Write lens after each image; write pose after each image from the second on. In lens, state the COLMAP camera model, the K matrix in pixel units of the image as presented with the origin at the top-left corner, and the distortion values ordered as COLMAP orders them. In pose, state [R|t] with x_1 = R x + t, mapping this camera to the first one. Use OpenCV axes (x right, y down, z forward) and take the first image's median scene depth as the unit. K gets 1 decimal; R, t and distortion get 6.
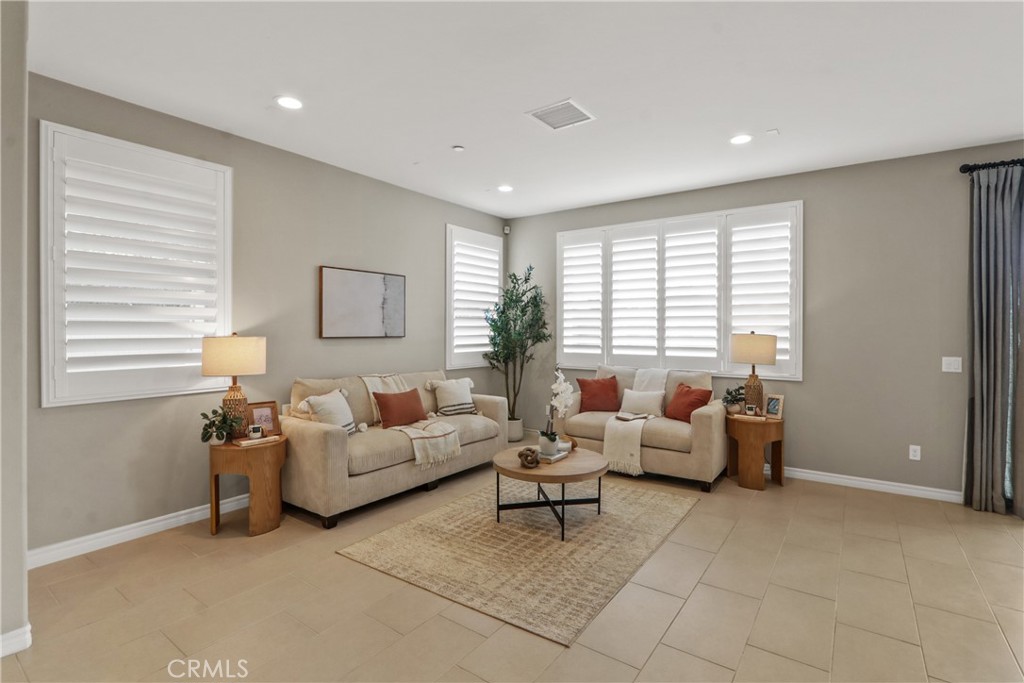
lens RADIAL K [[481.2, 0, 508.6], [0, 481.2, 335.4], [0, 0, 1]] dist [-0.002468, -0.000198]
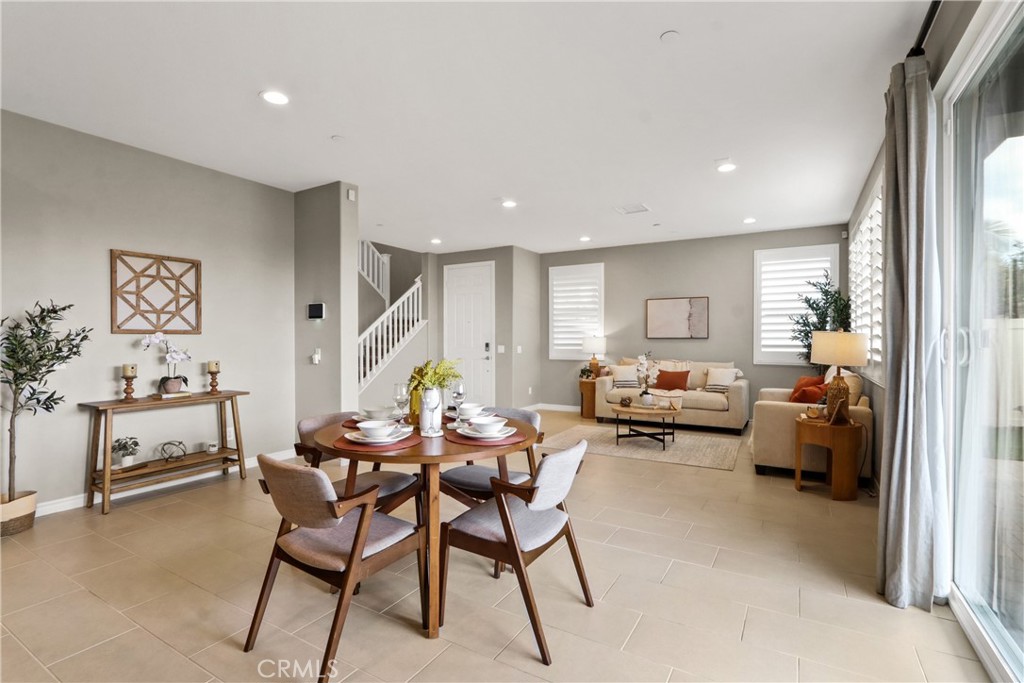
lens RADIAL K [[481.2, 0, 510.6], [0, 481.2, 340.0], [0, 0, 1]] dist [-0.002468, -0.000198]
pose [[0.118564, 0.002566, -0.992943, 1.241732], [-0.008436, 0.999963, 0.001577, 0.012841], [0.992911, 0.008190, 0.118582, 0.226713]]
